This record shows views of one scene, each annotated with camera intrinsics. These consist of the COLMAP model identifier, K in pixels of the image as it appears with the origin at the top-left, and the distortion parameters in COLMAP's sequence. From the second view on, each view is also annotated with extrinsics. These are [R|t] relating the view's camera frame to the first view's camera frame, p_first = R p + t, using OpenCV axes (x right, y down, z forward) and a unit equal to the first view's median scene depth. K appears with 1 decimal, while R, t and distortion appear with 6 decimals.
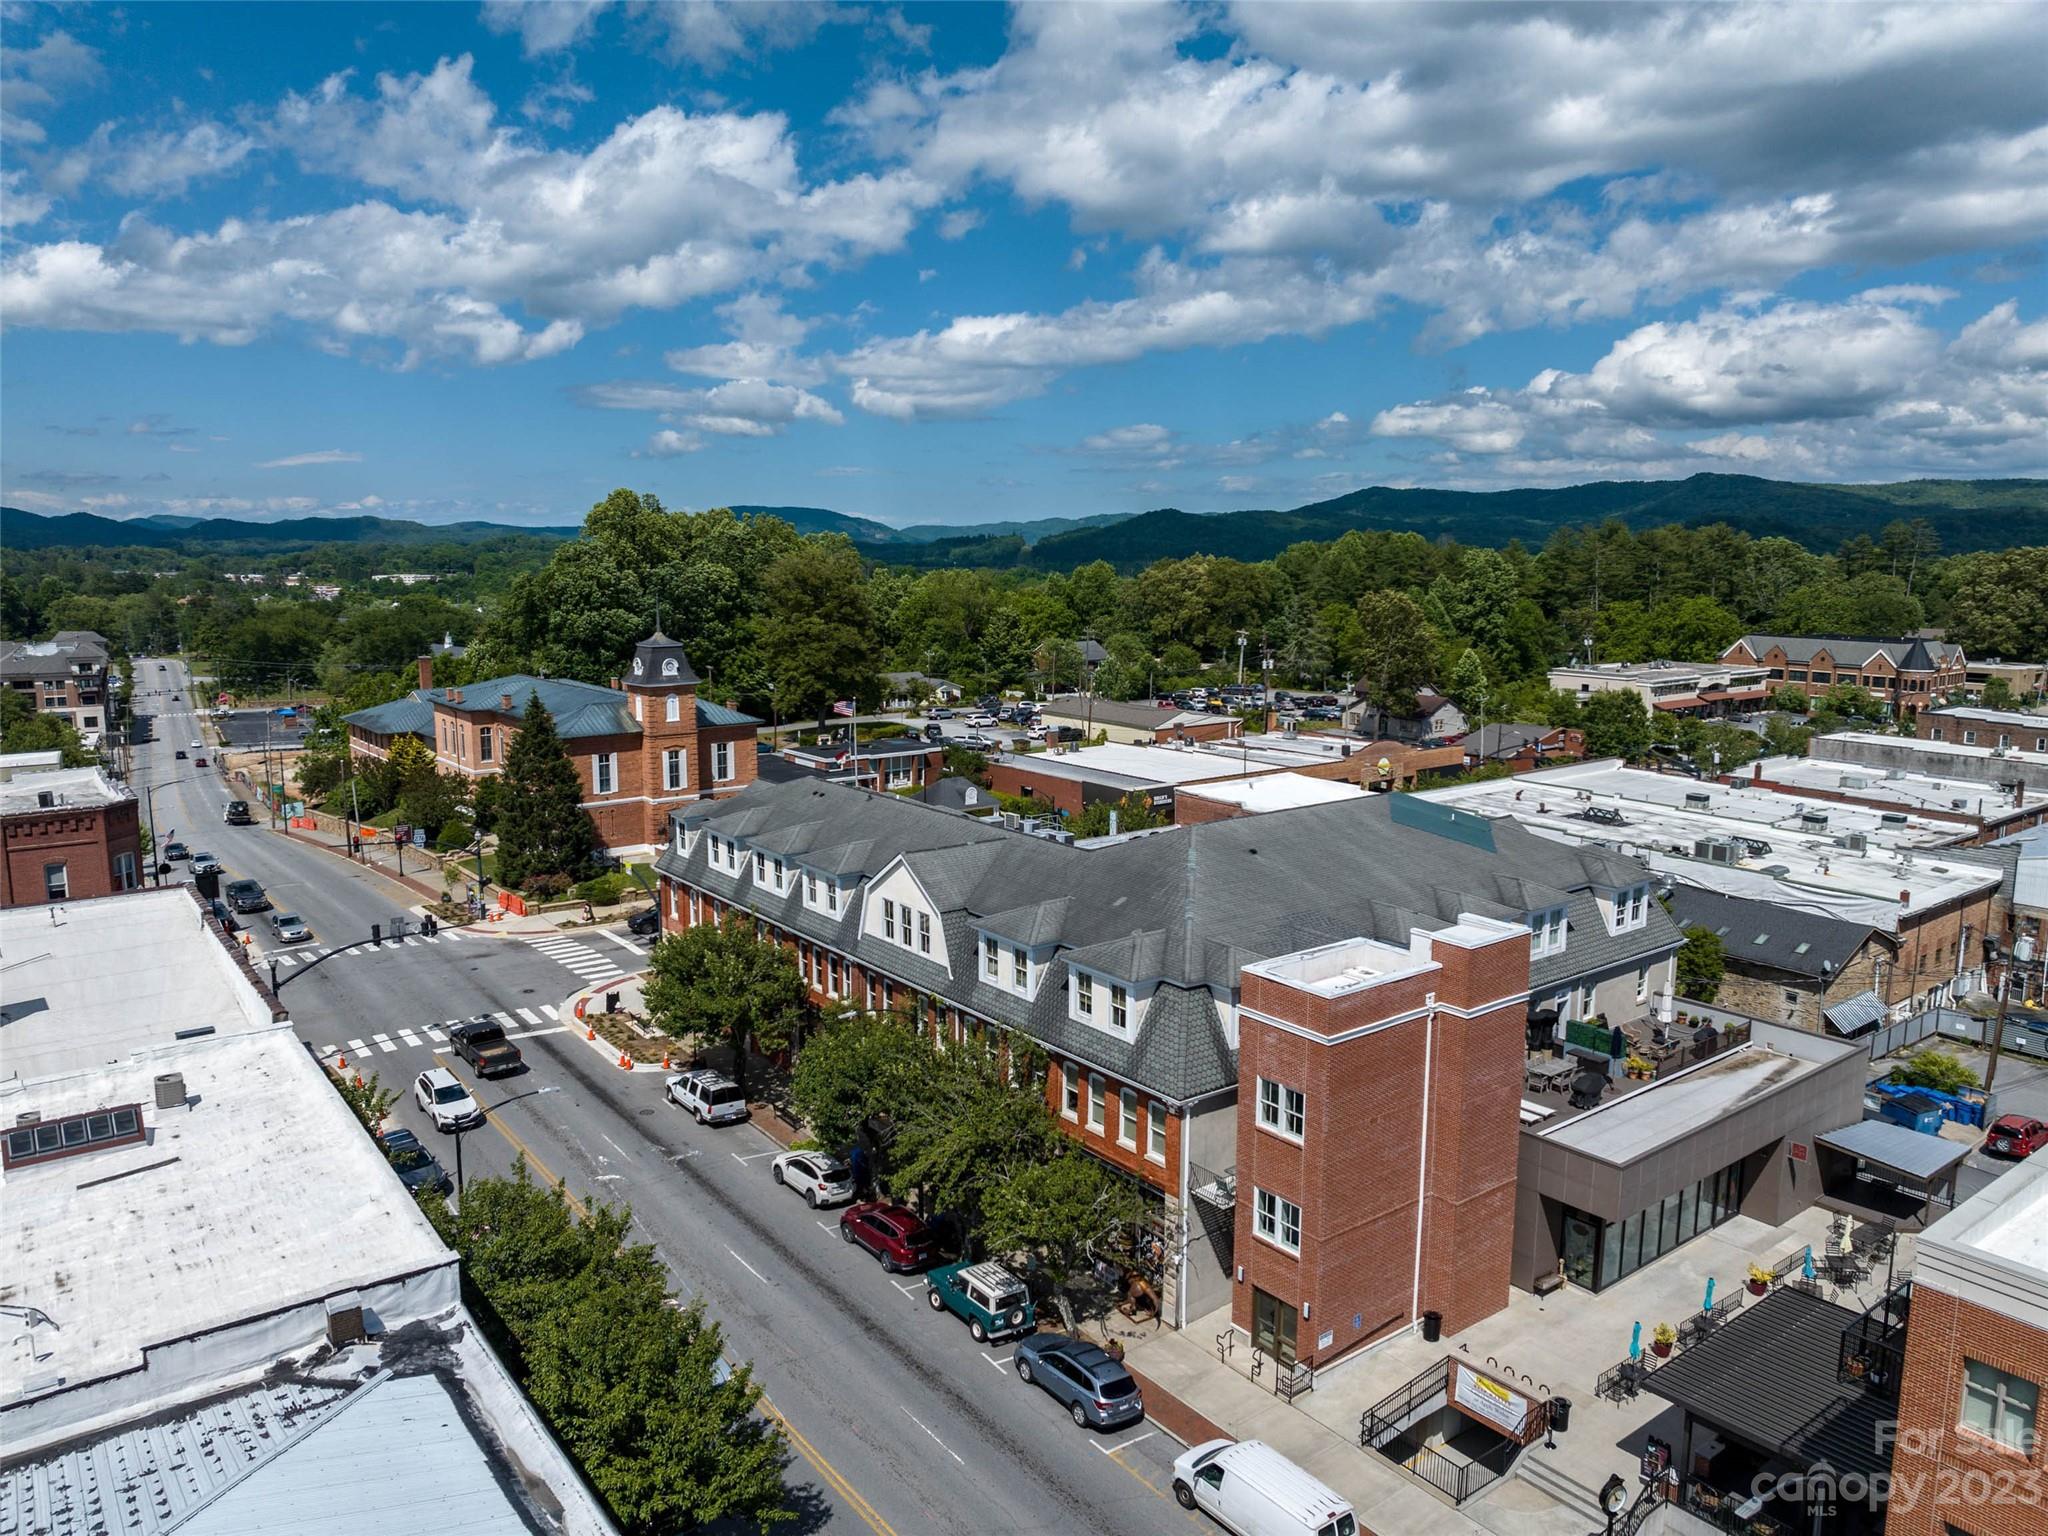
lens RADIAL K [[1436.7, 0, 1003.6], [0, 1436.7, 772.5], [0, 0, 1]] dist [-0.039307, 0.008925]
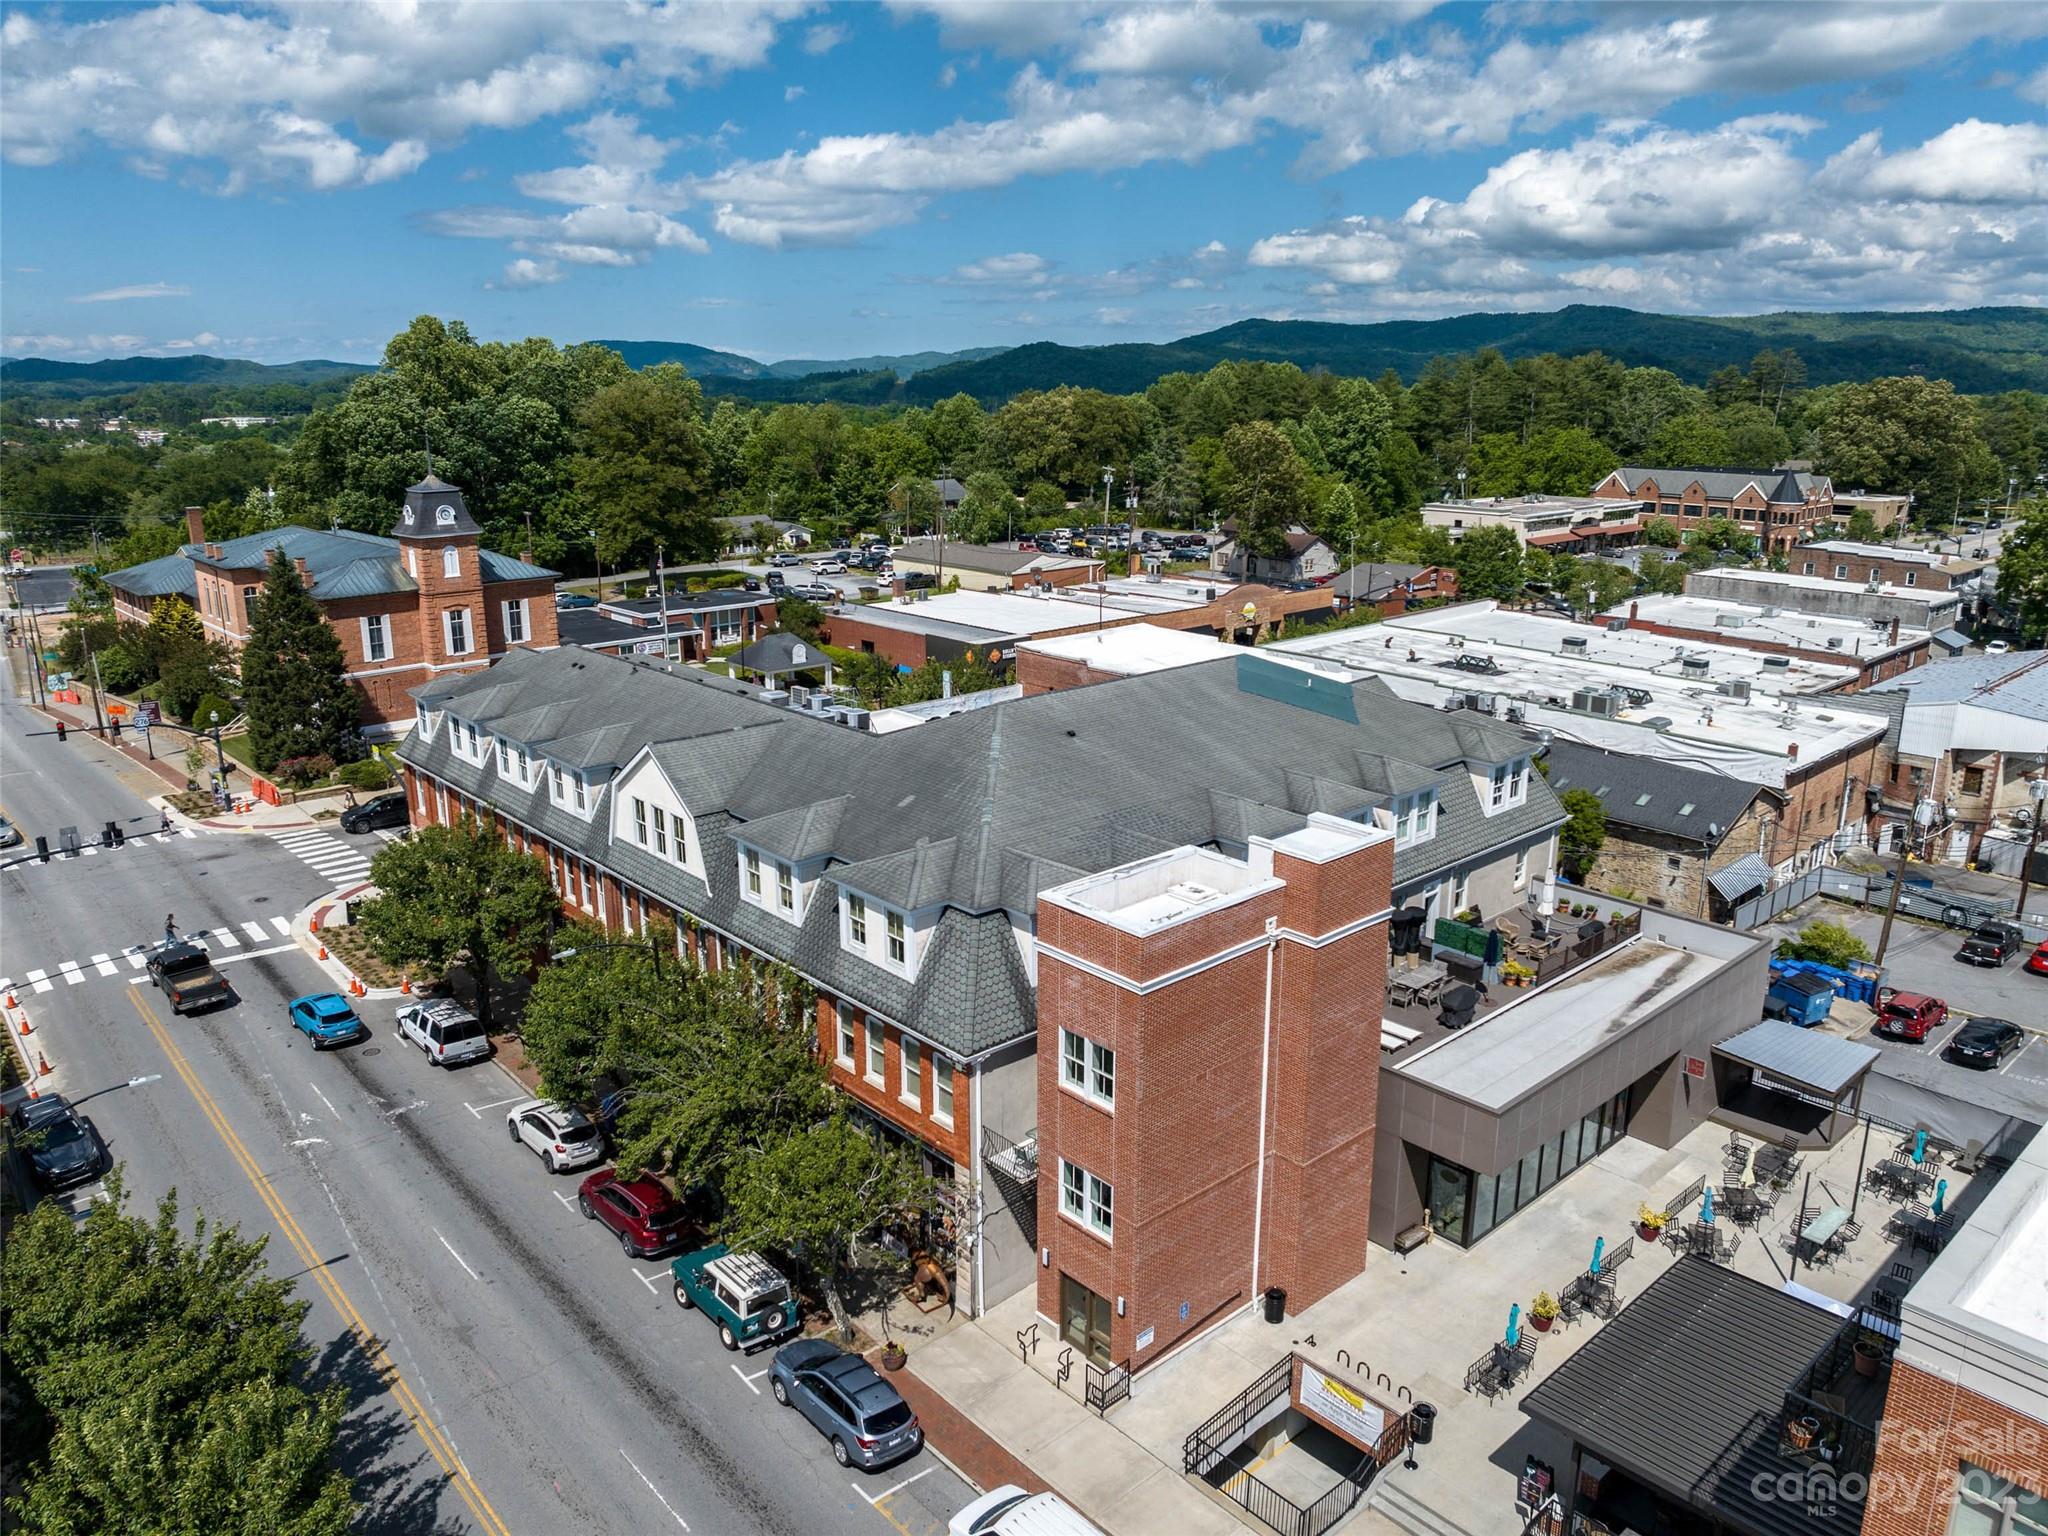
lens RADIAL K [[1436.7, 0, 1002.8], [0, 1436.7, 763.4], [0, 0, 1]] dist [-0.039307, 0.008925]
pose [[0.996535, -0.025353, 0.079221, 0.034334], [0.017003, 0.994395, 0.104352, -0.007640], [-0.081422, -0.102643, 0.991380, 0.088293]]
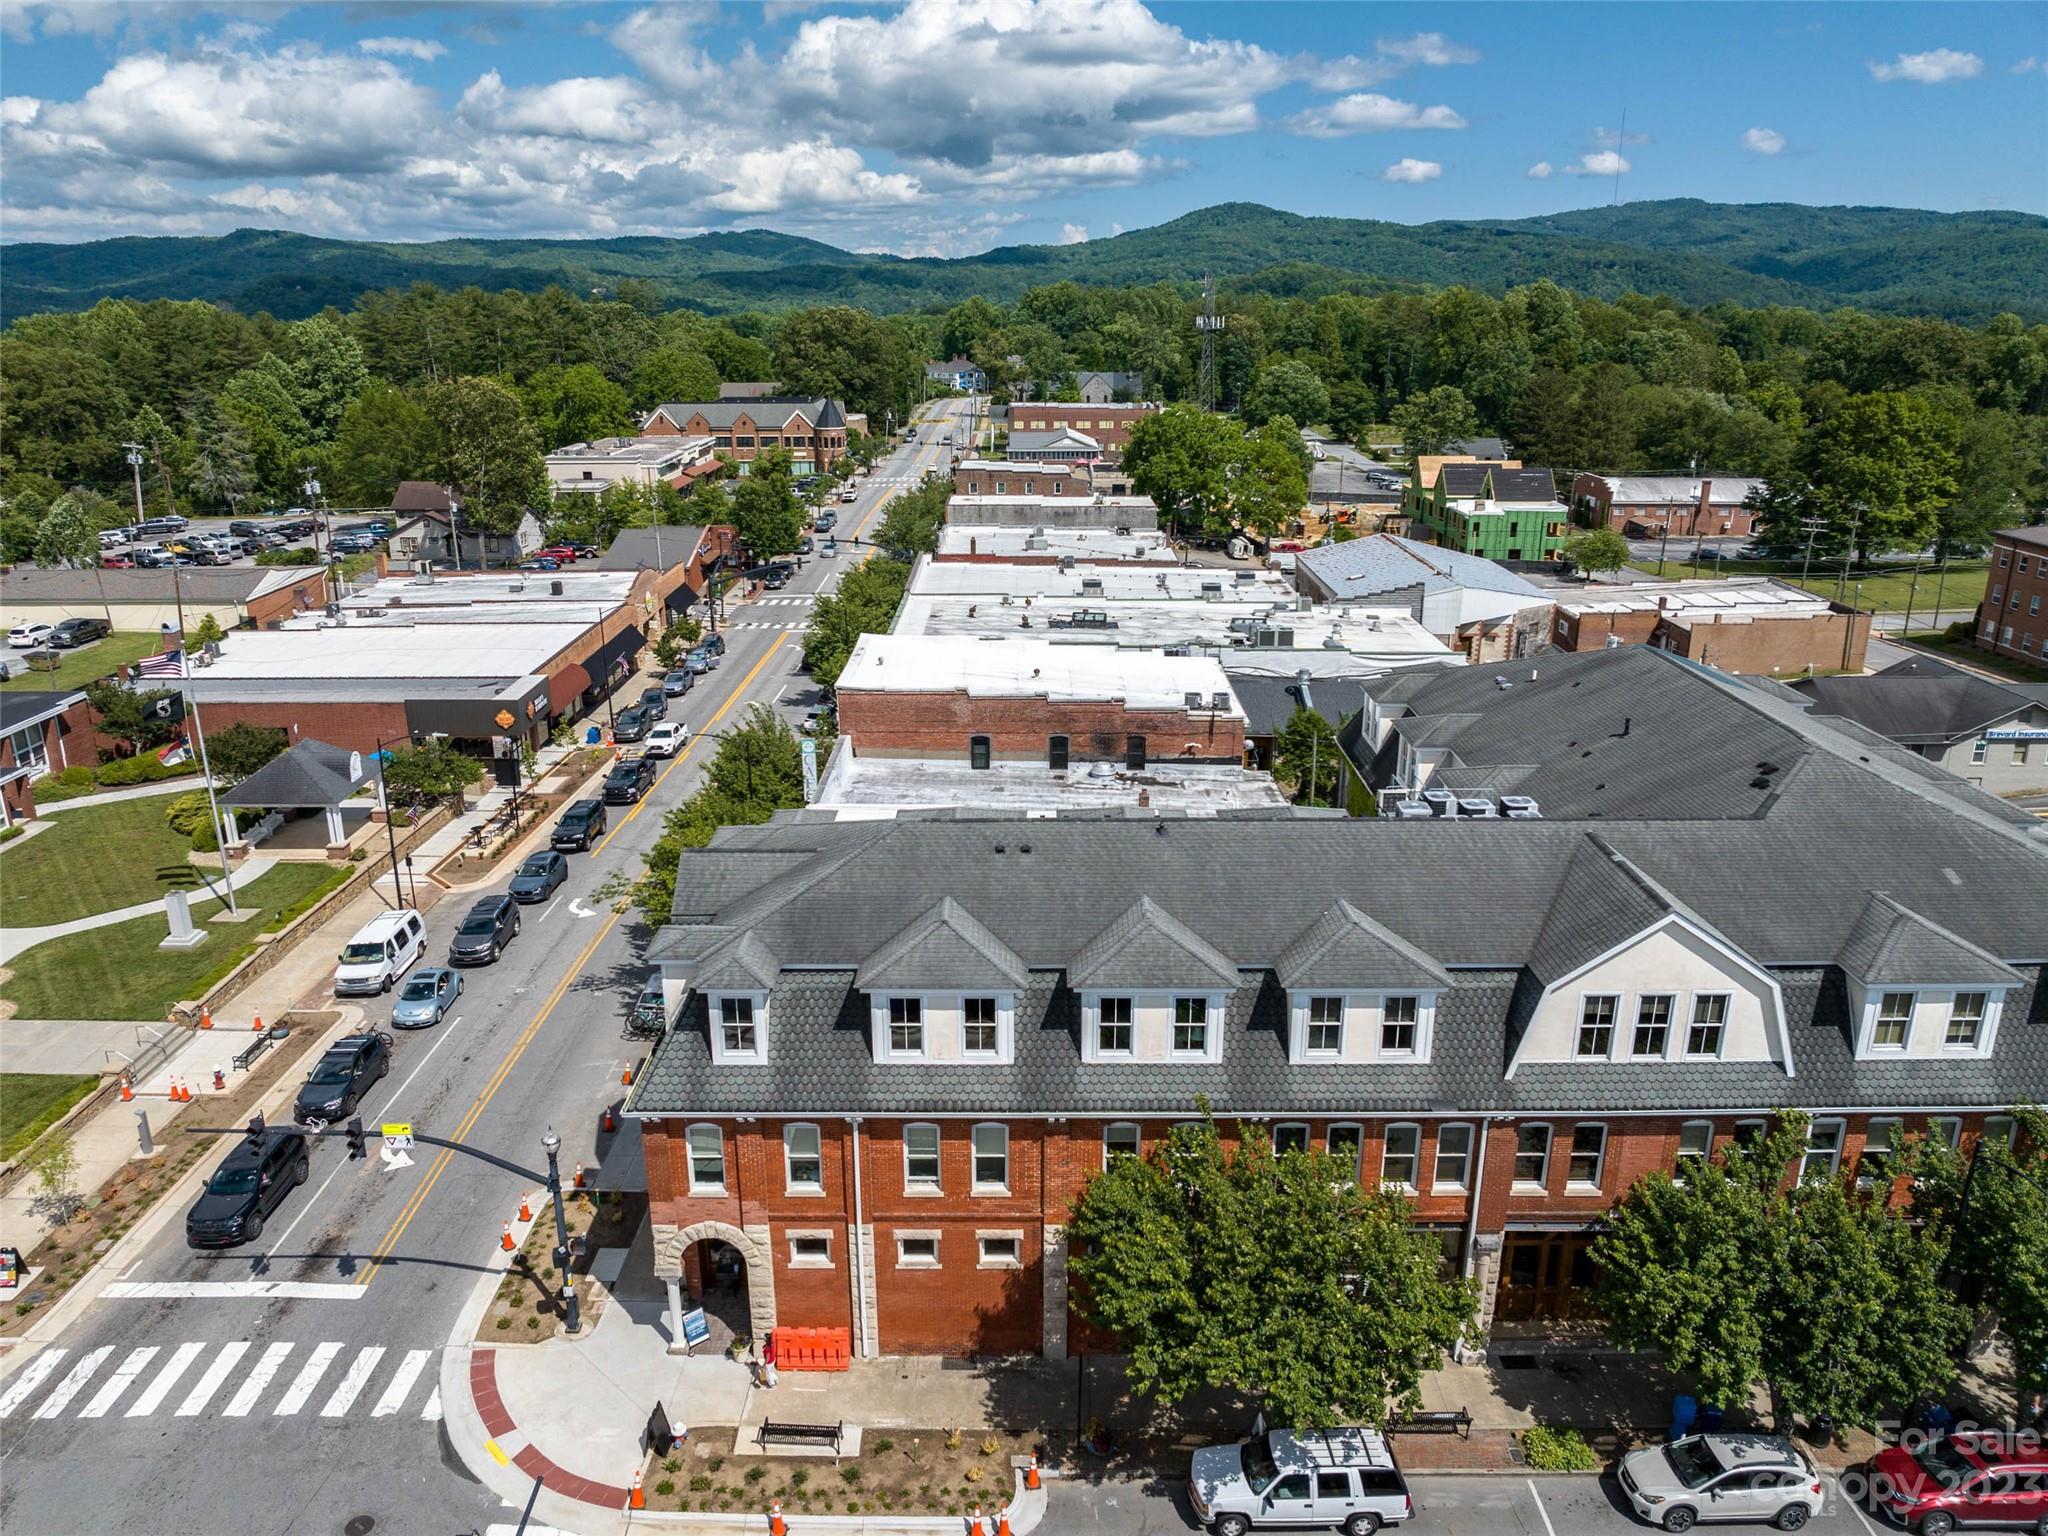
lens RADIAL K [[1436.7, 0, 1014.9], [0, 1436.7, 782.5], [0, 0, 1]] dist [-0.039307, 0.008925]
pose [[0.596439, -0.257761, 0.760144, -0.336562], [0.129116, 0.965511, 0.226090, -0.081901], [-0.792205, -0.036703, 0.609150, 0.444835]]
